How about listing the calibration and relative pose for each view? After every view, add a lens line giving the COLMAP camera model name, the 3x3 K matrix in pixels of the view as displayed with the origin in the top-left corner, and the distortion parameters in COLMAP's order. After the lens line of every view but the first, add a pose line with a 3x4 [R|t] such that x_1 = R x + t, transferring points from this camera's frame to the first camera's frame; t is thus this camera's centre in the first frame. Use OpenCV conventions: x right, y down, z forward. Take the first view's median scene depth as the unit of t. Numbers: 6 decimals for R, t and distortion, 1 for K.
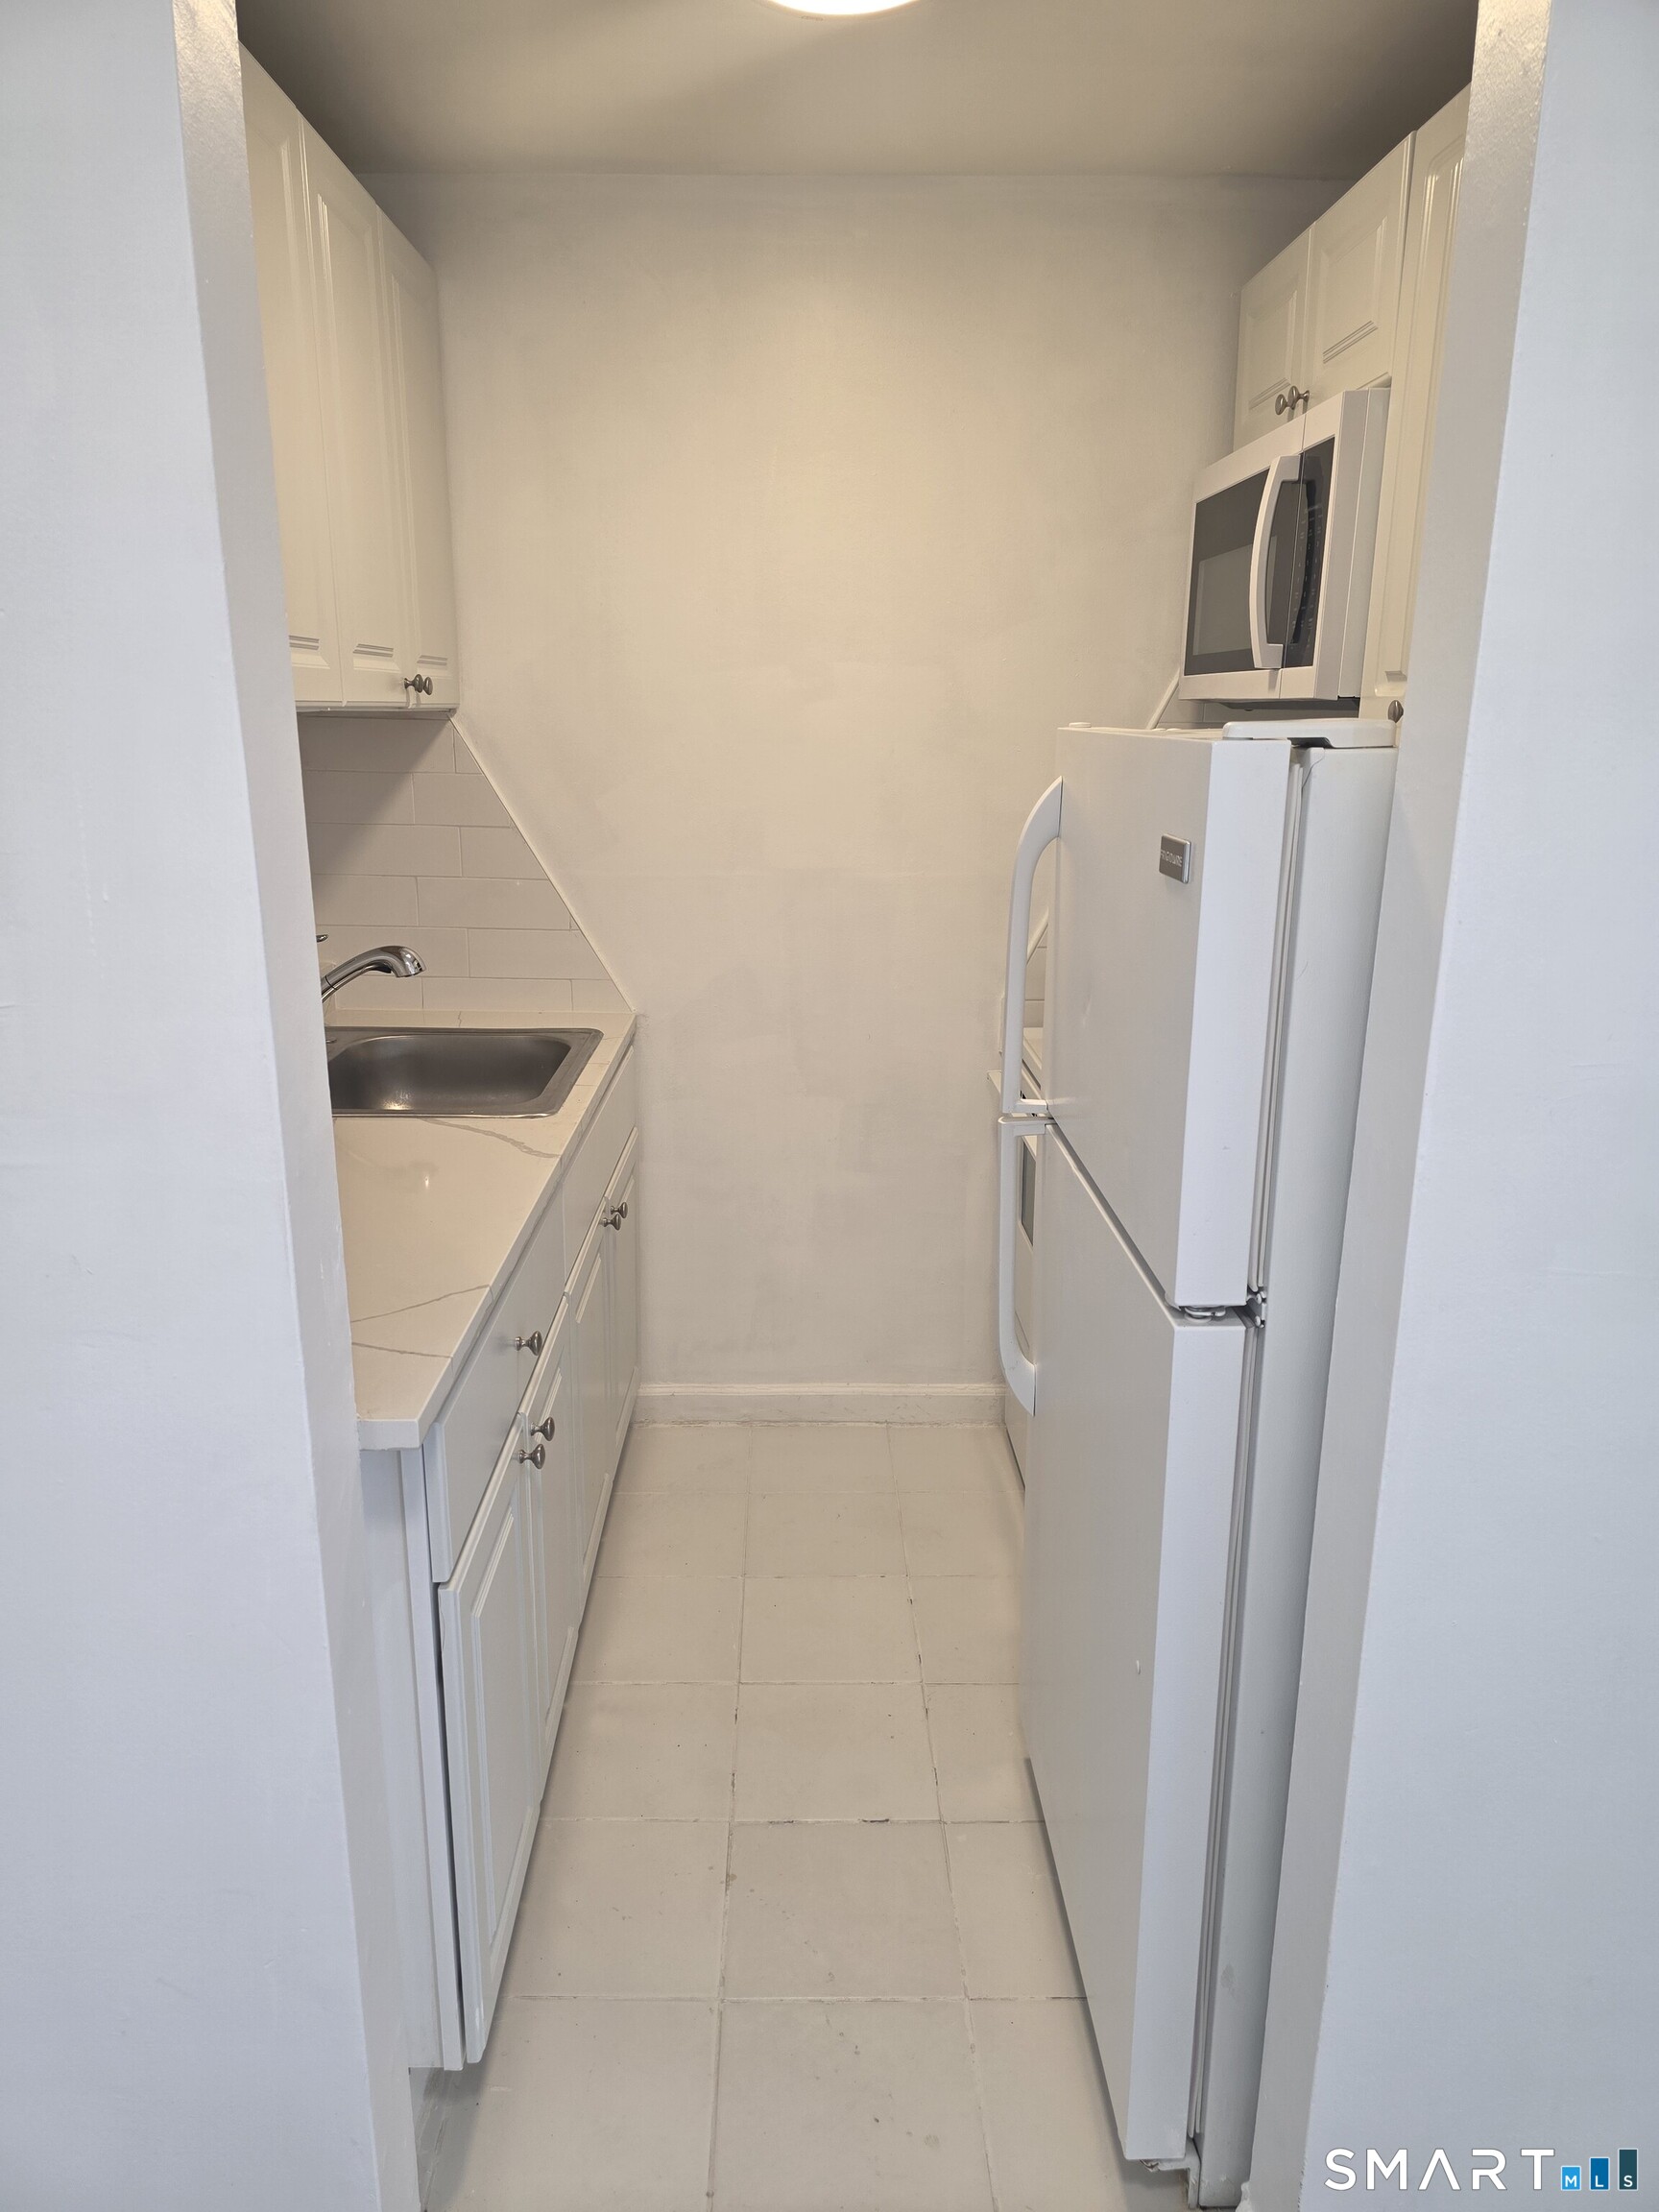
lens RADIAL K [[1465.3, 0, 812.9], [0, 1465.3, 1105.0], [0, 0, 1]] dist [0.069713, -0.051006]
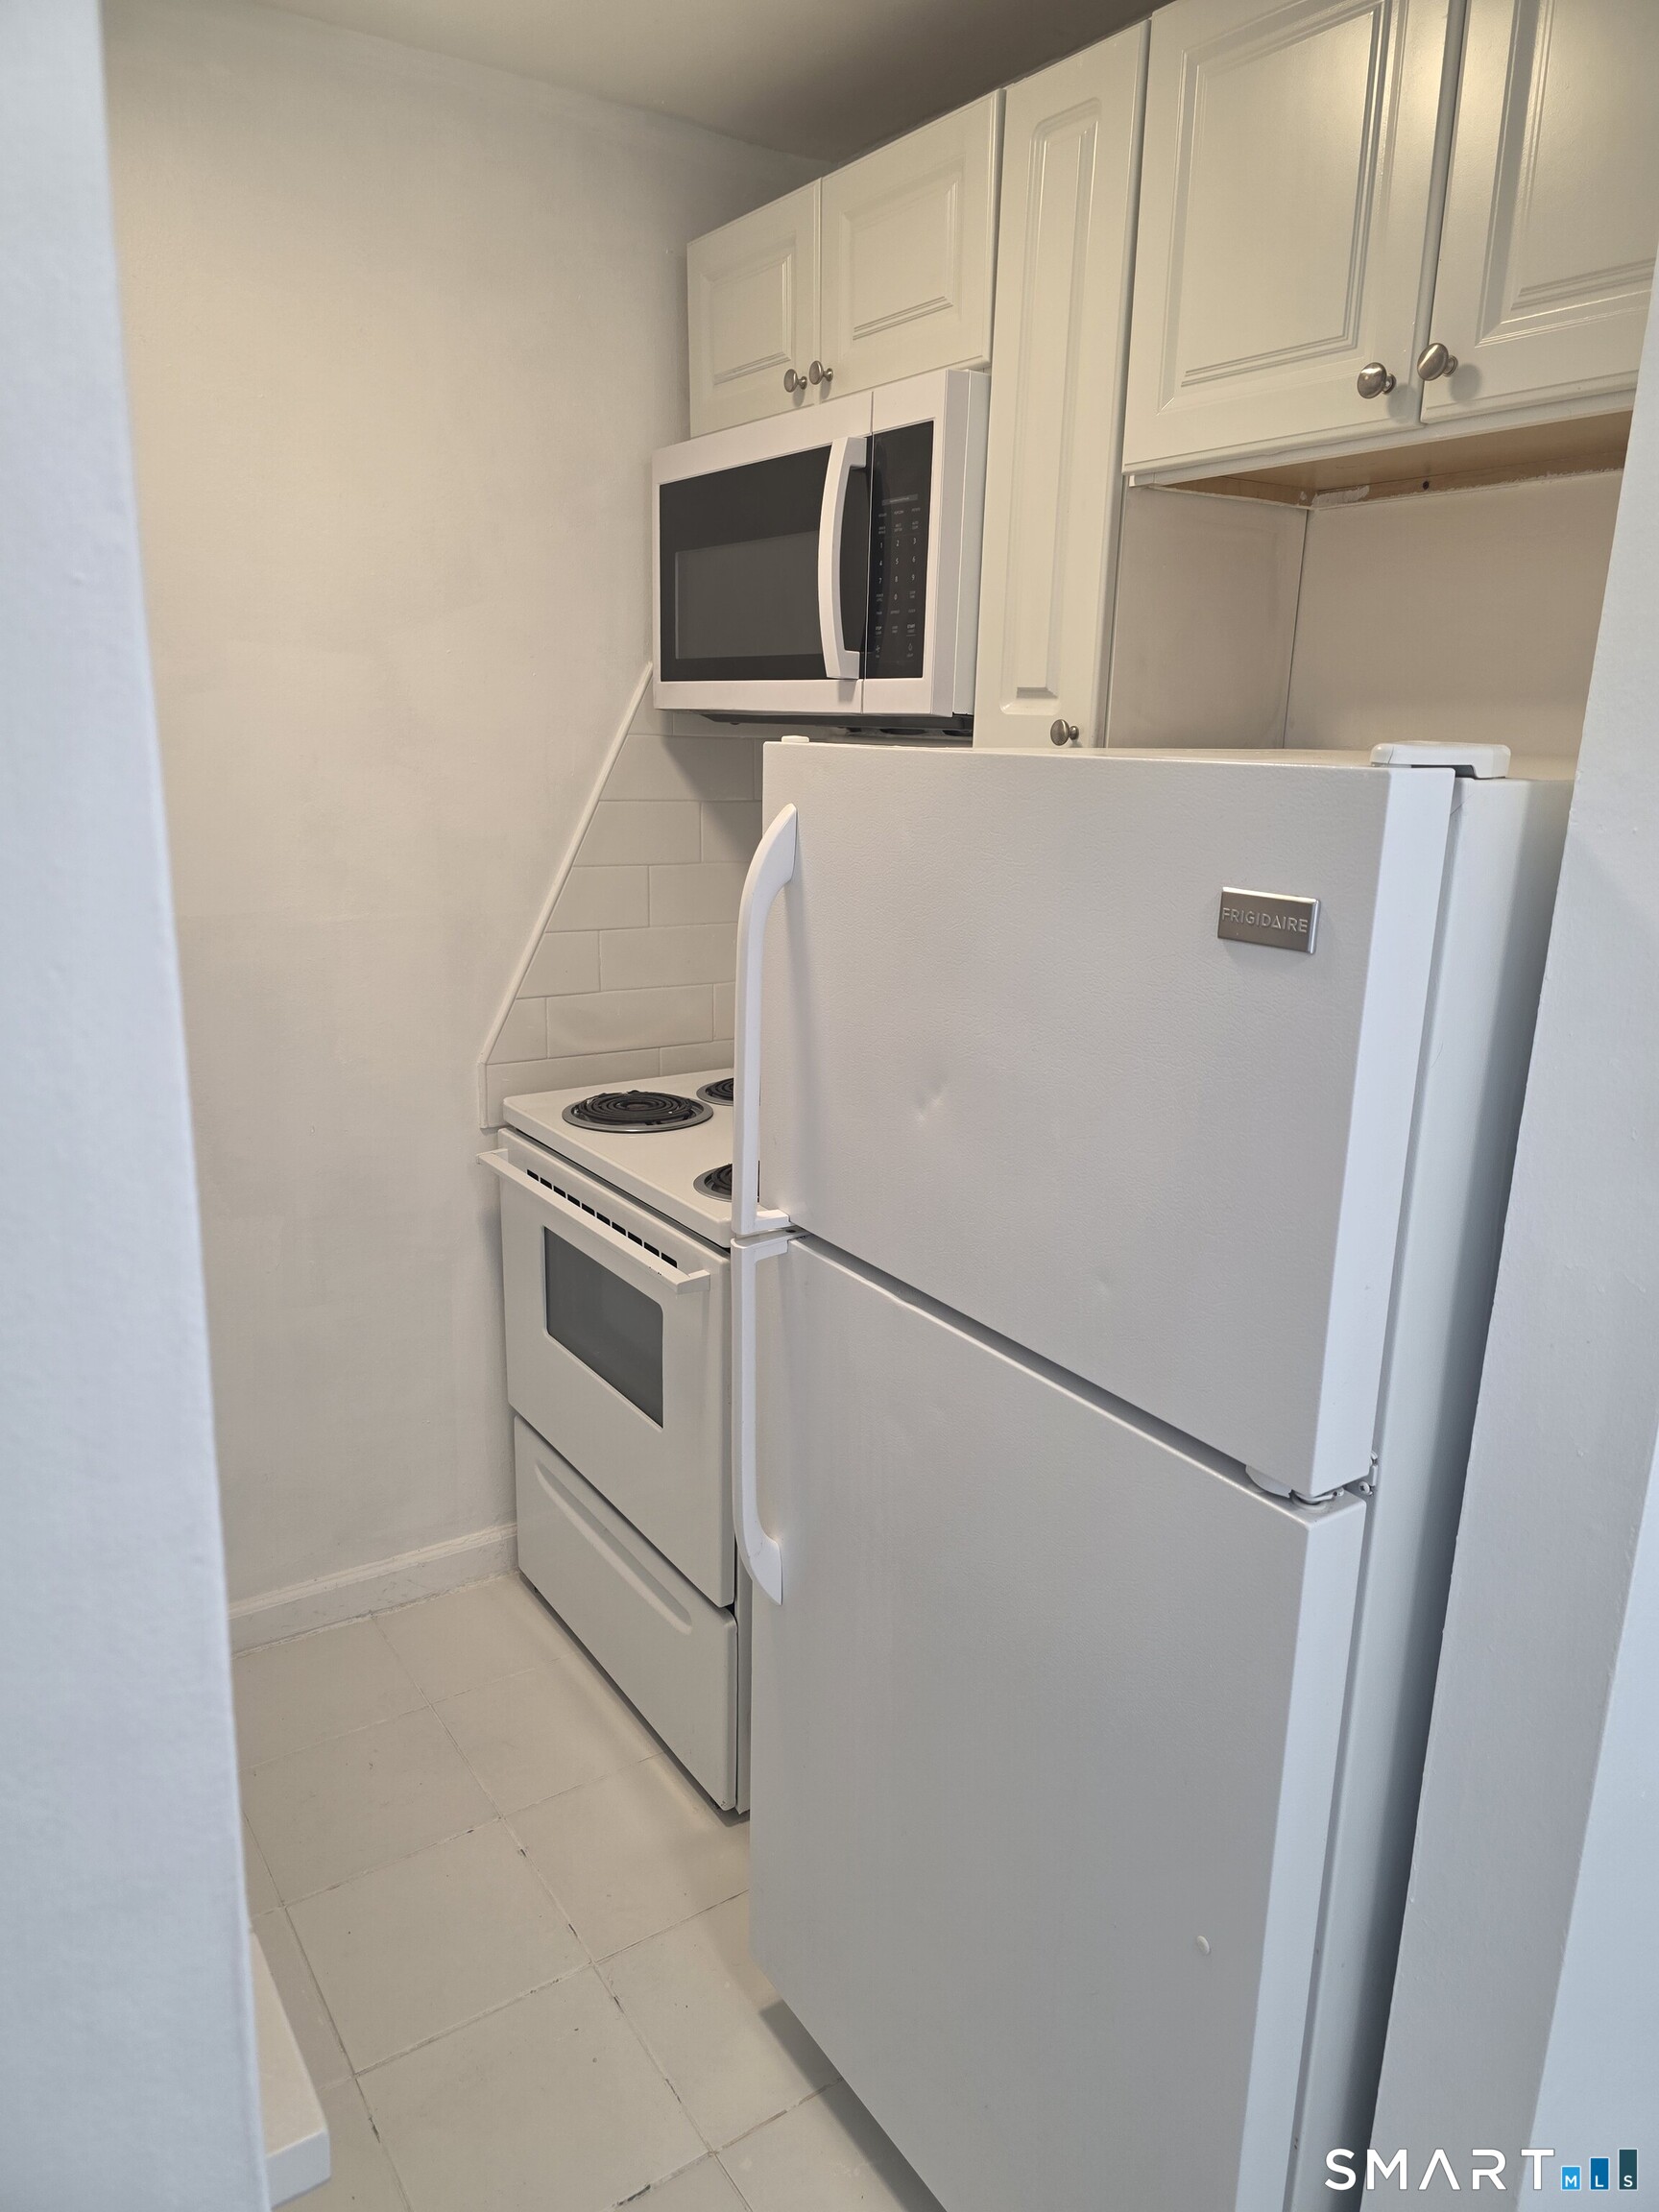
lens RADIAL K [[1468.1, 0, 840.3], [0, 1468.1, 1103.3], [0, 0, 1]] dist [0.060253, -0.041338]
pose [[0.833190, -0.119409, 0.539940, -0.202298], [0.122937, 0.991971, 0.029671, -0.069931], [-0.539148, 0.041657, 0.841180, 0.273130]]
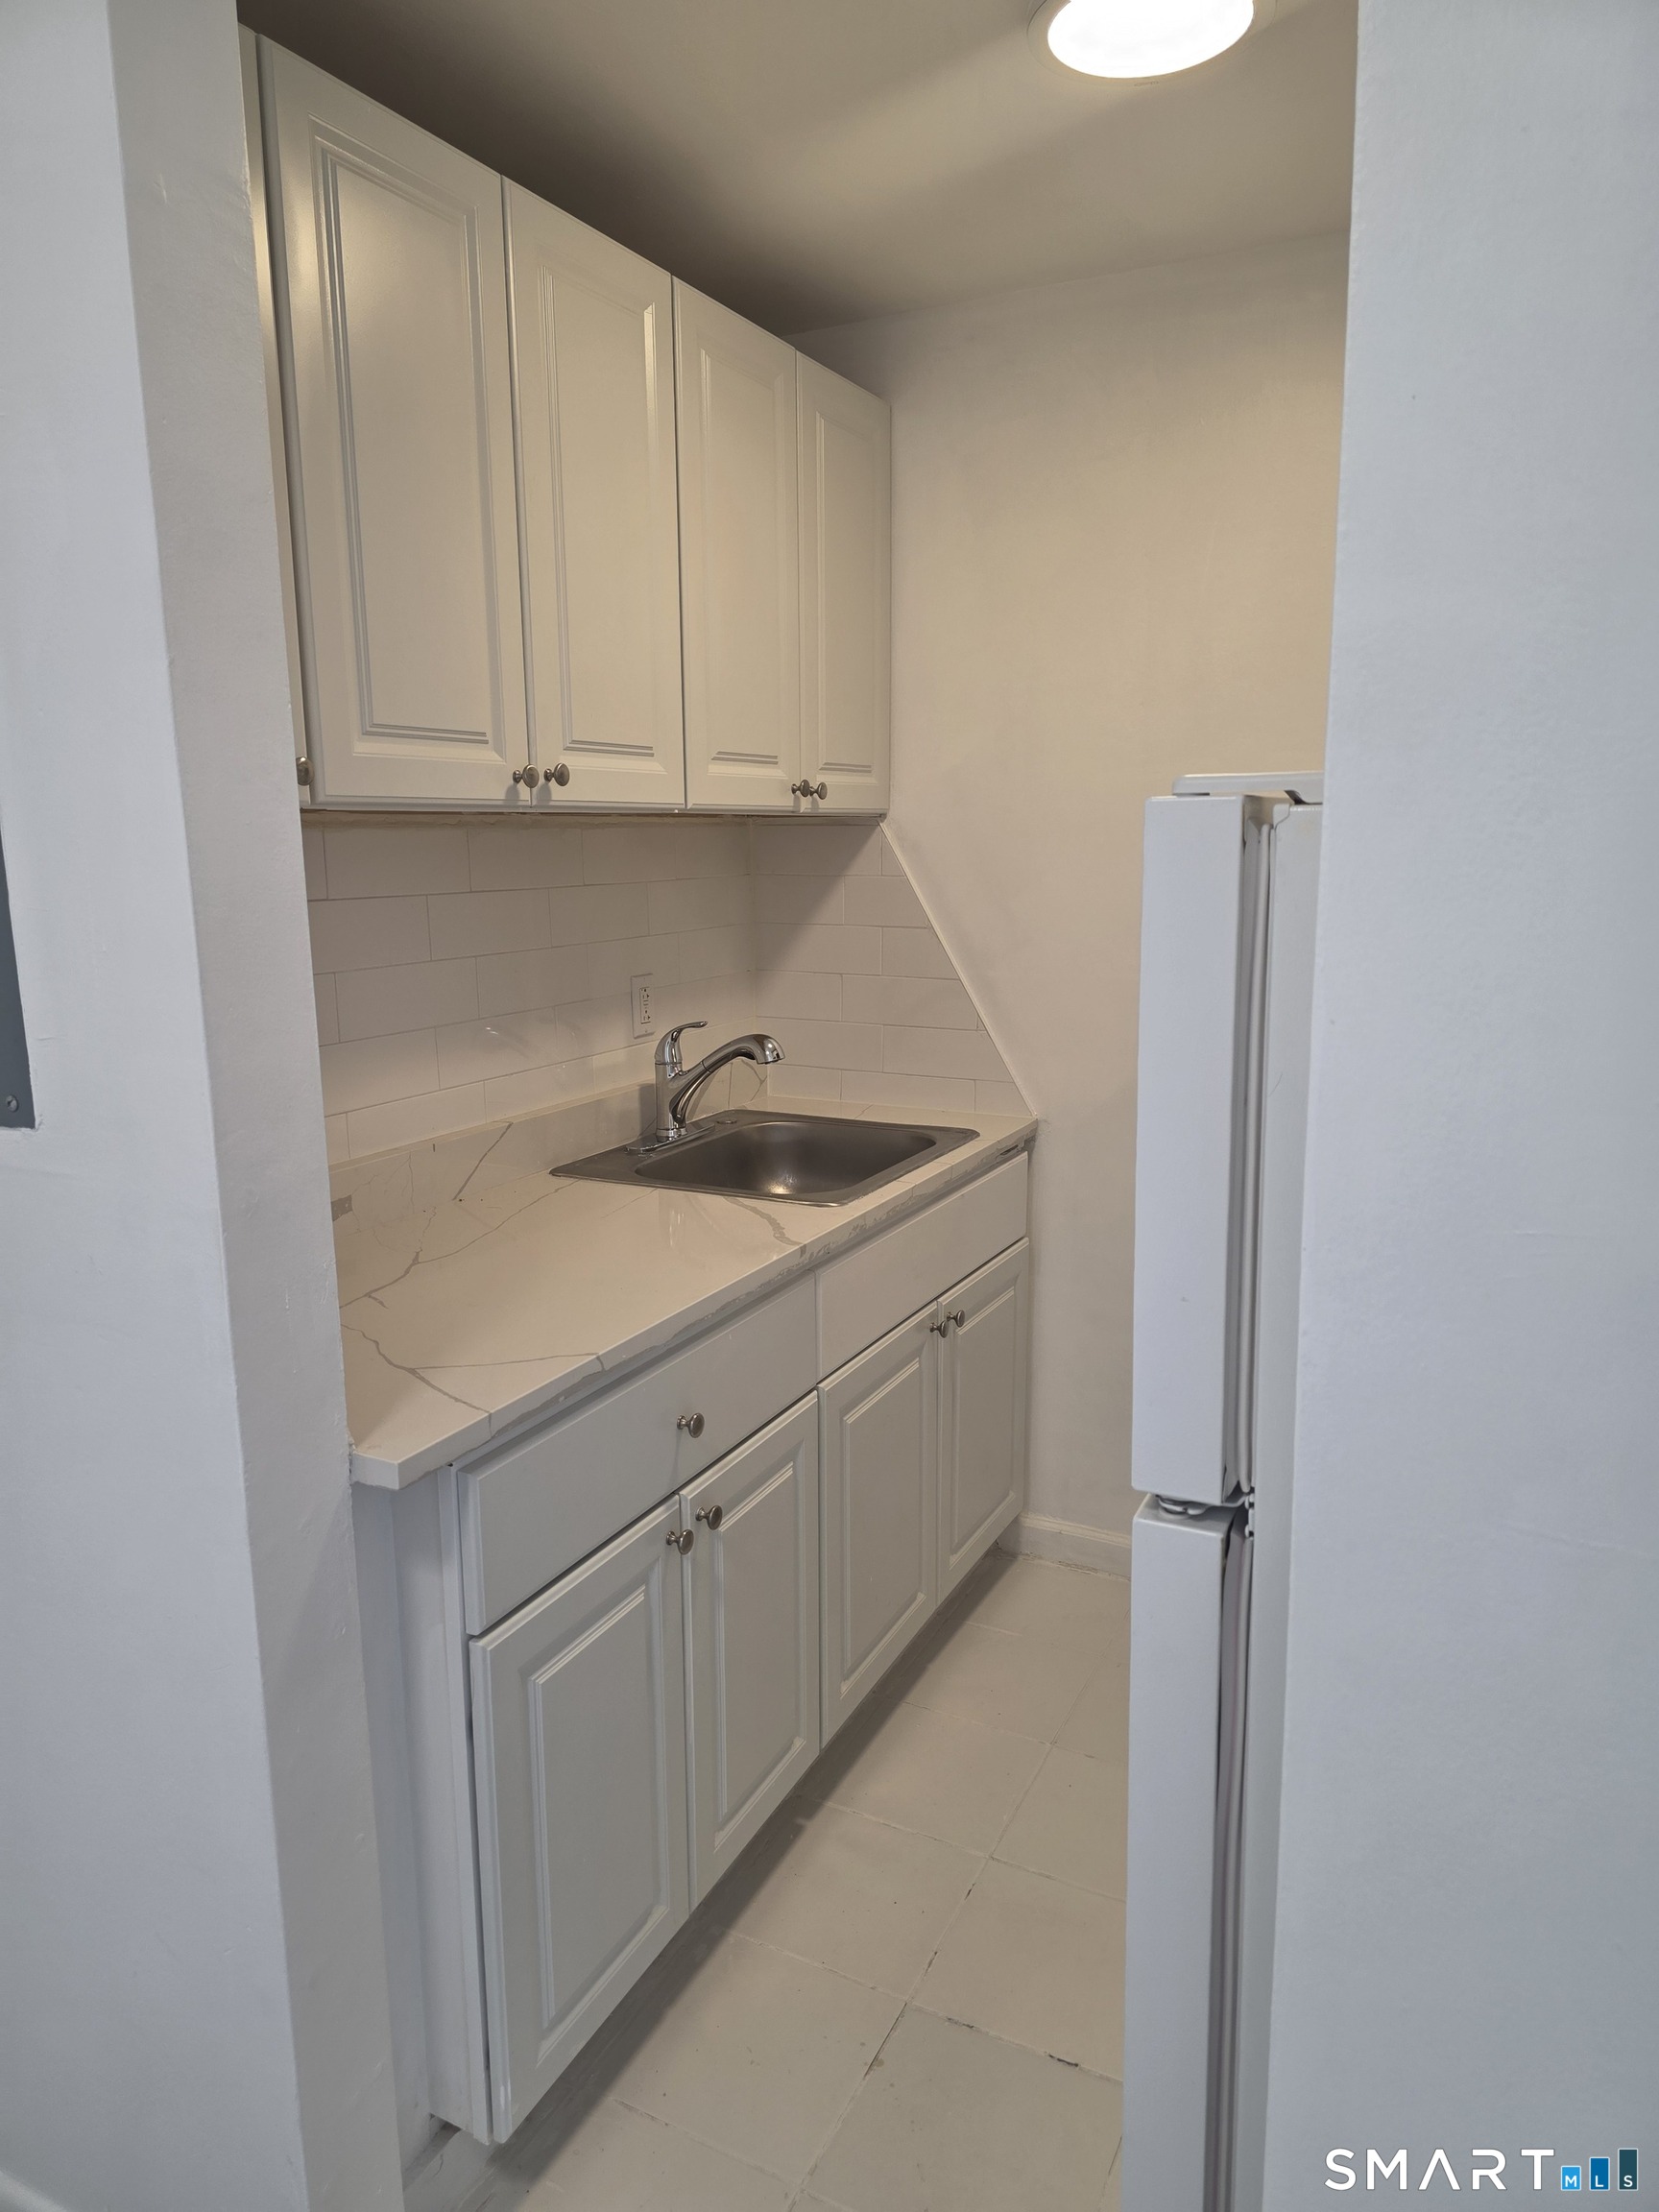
lens RADIAL K [[1465.3, 0, 812.9], [0, 1465.3, 1105.0], [0, 0, 1]] dist [0.069713, -0.051006]
pose [[0.887865, 0.069840, -0.454773, 0.255045], [-0.105660, 0.992946, -0.053794, -0.006271], [0.447808, 0.095813, 0.888981, 0.105068]]
